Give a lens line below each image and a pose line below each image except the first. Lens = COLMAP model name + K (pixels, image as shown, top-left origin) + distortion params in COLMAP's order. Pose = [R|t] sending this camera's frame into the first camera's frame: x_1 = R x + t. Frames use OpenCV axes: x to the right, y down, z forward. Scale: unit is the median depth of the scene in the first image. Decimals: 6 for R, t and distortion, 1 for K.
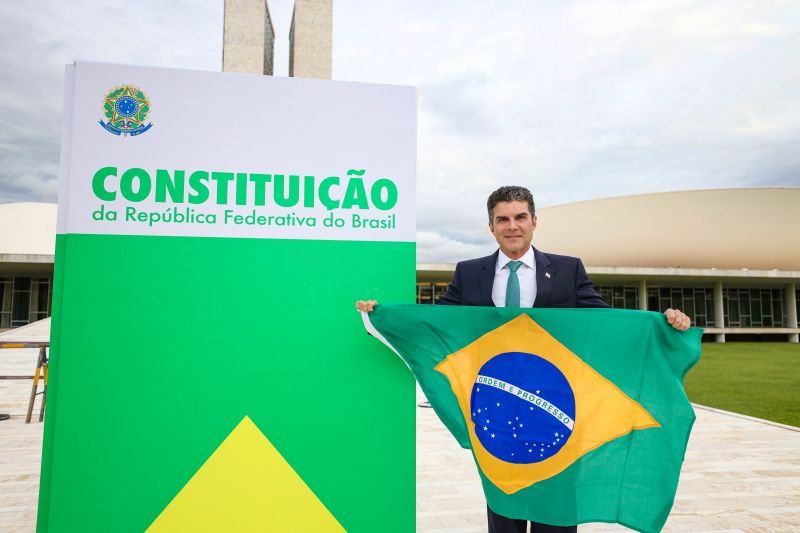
lens RADIAL K [[558.6, 0, 401.2], [0, 558.6, 265.9], [0, 0, 1]] dist [-0.000723, 0.023161]
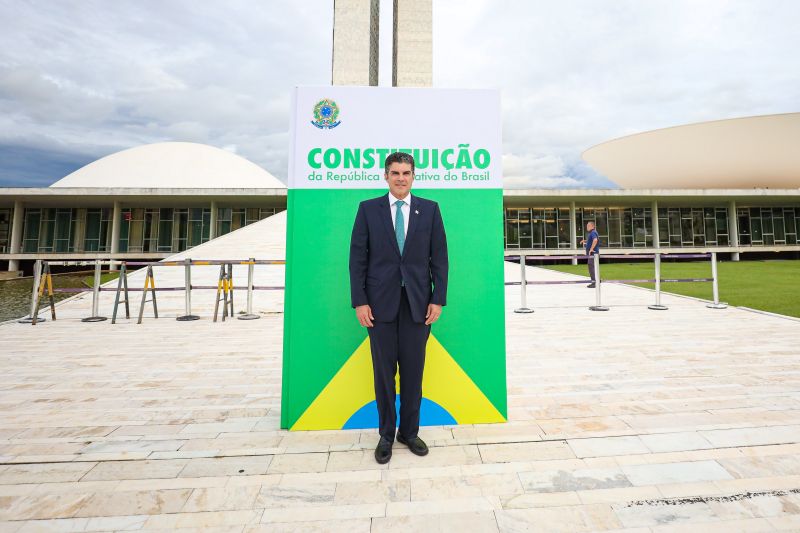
lens RADIAL K [[532.1, 0, 461.5], [0, 532.1, 169.9], [0, 0, 1]] dist [-0.039452, 0.012484]
pose [[0.997096, -0.022278, -0.072823, 0.021698], [0.019276, 0.998946, -0.041668, -0.035462], [0.073675, 0.040143, 0.996474, -0.514652]]
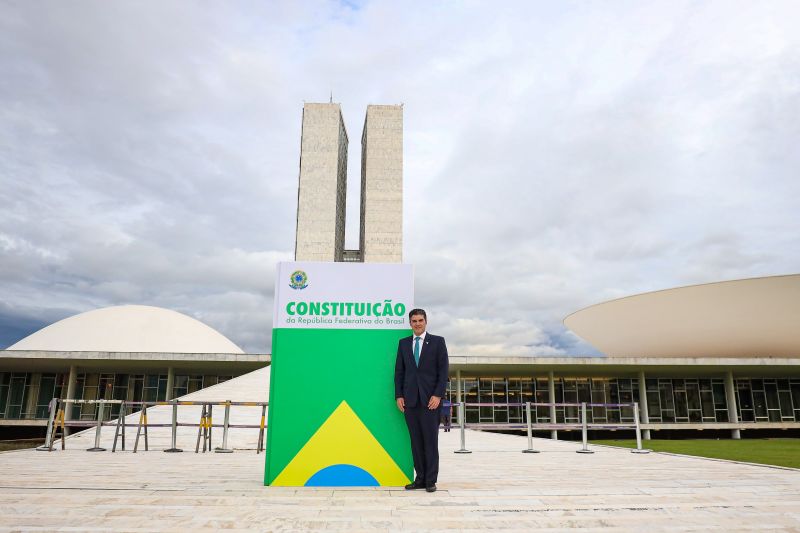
lens RADIAL K [[585.1, 0, 402.2], [0, 585.1, 265.6], [0, 0, 1]] dist [-0.036627, 0.003584]
pose [[0.991545, -0.032441, -0.125639, 0.306504], [0.011340, 0.986203, -0.165154, 0.102583], [0.129264, 0.162333, 0.978233, -1.508853]]
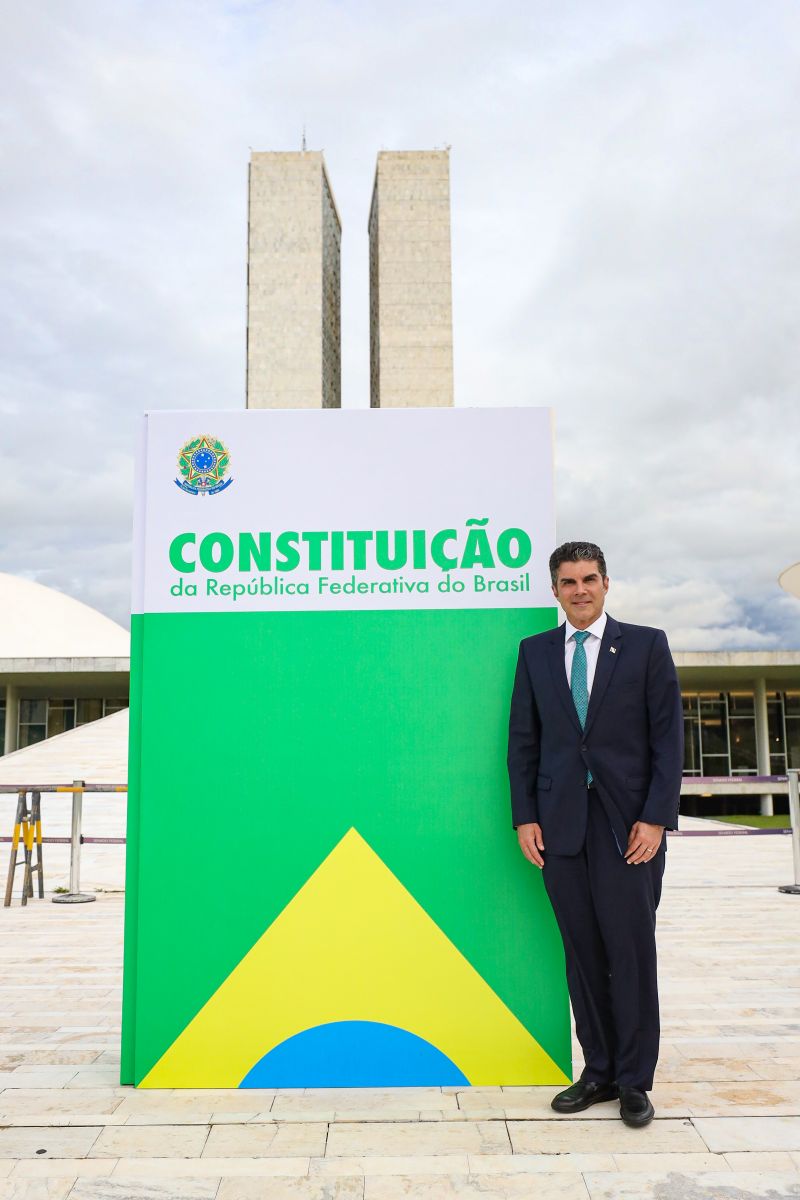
lens RADIAL K [[1124.4, 0, 399.7], [0, 1124.4, 608.3], [0, 0, 1]] dist [-0.014365, 0.000000]
pose [[0.983215, -0.038911, -0.178255, 0.090462], [0.029993, 0.998173, -0.052455, 0.034243], [0.179971, 0.046228, 0.982585, -0.578134]]
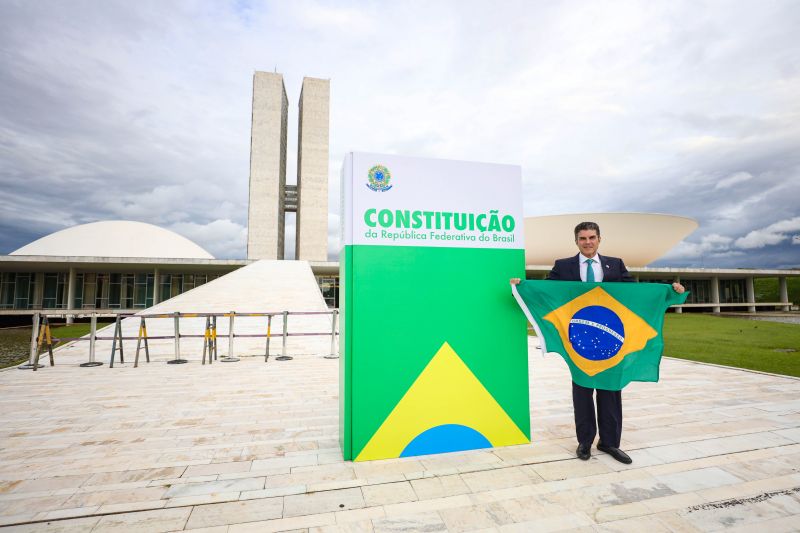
lens RADIAL K [[390.2, 0, 400.2], [0, 390.2, 265.9], [0, 0, 1]] dist [-0.038791, 0.012472]
pose [[0.997886, -0.003292, 0.064903, -0.483211], [0.003121, 0.999991, 0.002731, 0.008770], [-0.064911, -0.002522, 0.997888, -0.276970]]
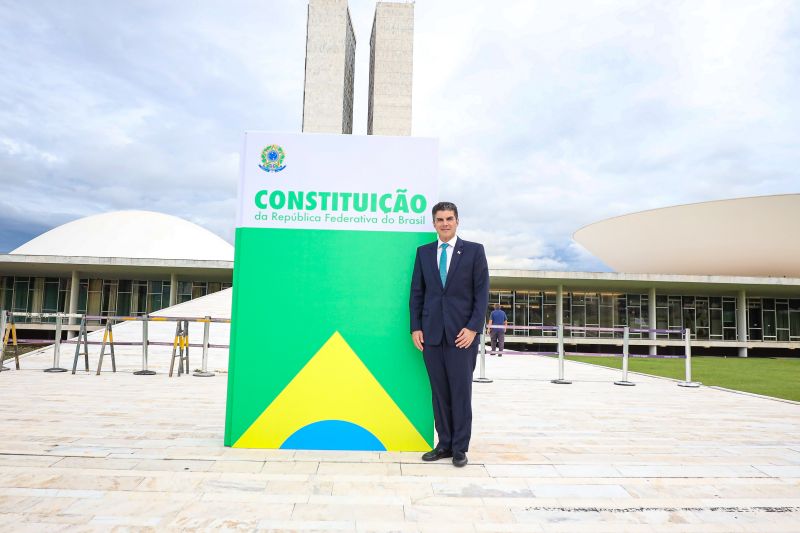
lens RADIAL K [[585.1, 0, 401.6], [0, 585.1, 265.5], [0, 0, 1]] dist [-0.036627, 0.003584]
pose [[0.990164, 0.006973, -0.139740, 0.167096], [-0.009021, 0.999861, -0.014031, 0.081129], [0.139623, 0.015154, 0.990089, -0.735763]]
